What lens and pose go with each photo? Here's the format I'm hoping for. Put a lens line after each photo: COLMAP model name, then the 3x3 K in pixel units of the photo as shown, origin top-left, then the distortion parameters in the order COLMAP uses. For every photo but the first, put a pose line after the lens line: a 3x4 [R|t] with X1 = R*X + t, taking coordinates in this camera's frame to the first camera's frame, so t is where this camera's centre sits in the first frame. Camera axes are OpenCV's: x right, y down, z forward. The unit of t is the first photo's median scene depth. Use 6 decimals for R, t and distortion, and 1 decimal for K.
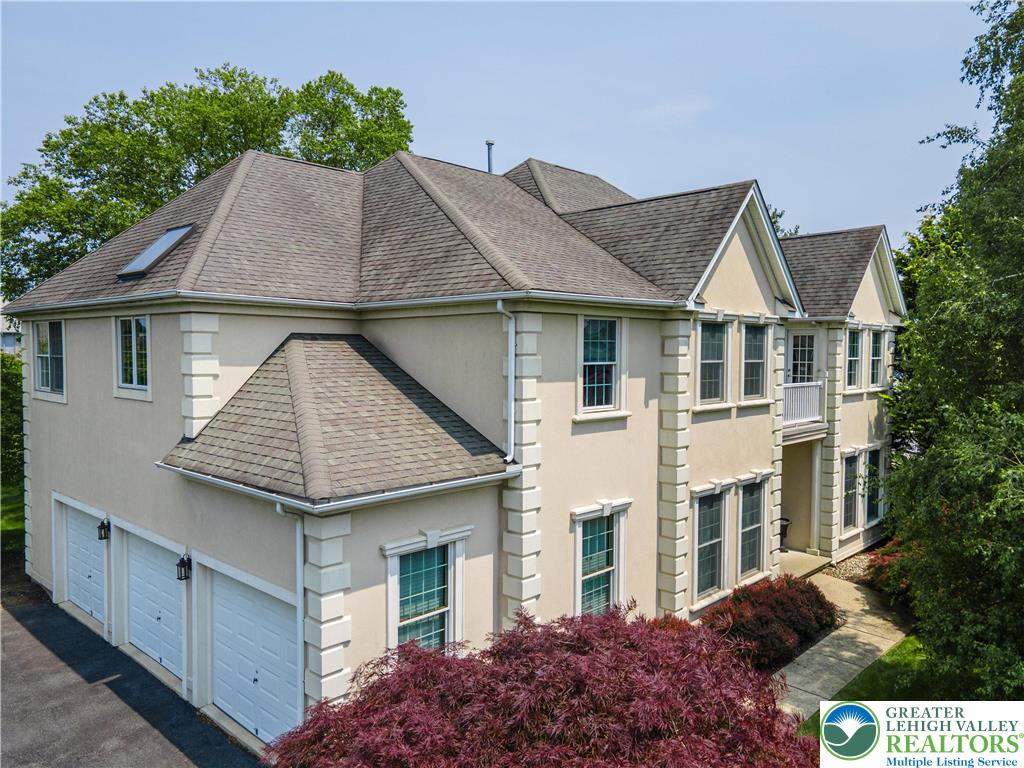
lens RADIAL K [[748.1, 0, 512.0], [0, 748.1, 384.0], [0, 0, 1]] dist [0.014749, 0.002243]
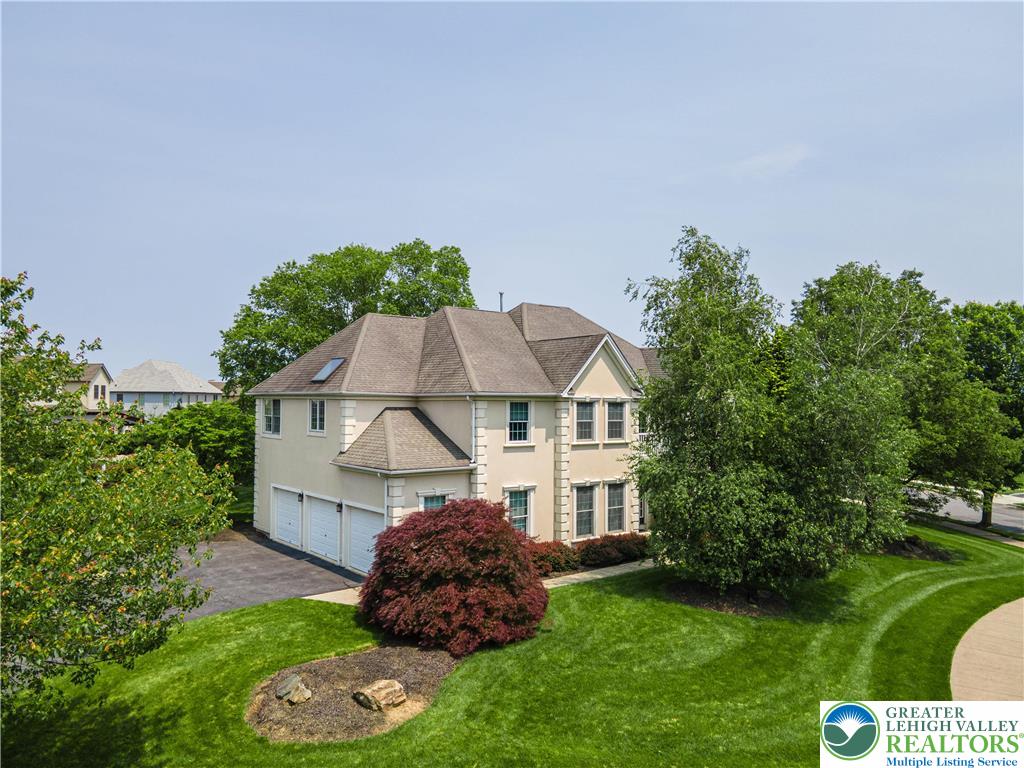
lens RADIAL K [[734.1, 0, 512.0], [0, 734.1, 384.0], [0, 0, 1]] dist [0.032016, 0.001962]
pose [[0.992027, 0.000086, -0.126028, 0.348428], [-0.009369, 0.997283, -0.073064, 0.019764], [0.125680, 0.073662, 0.989332, -1.106240]]
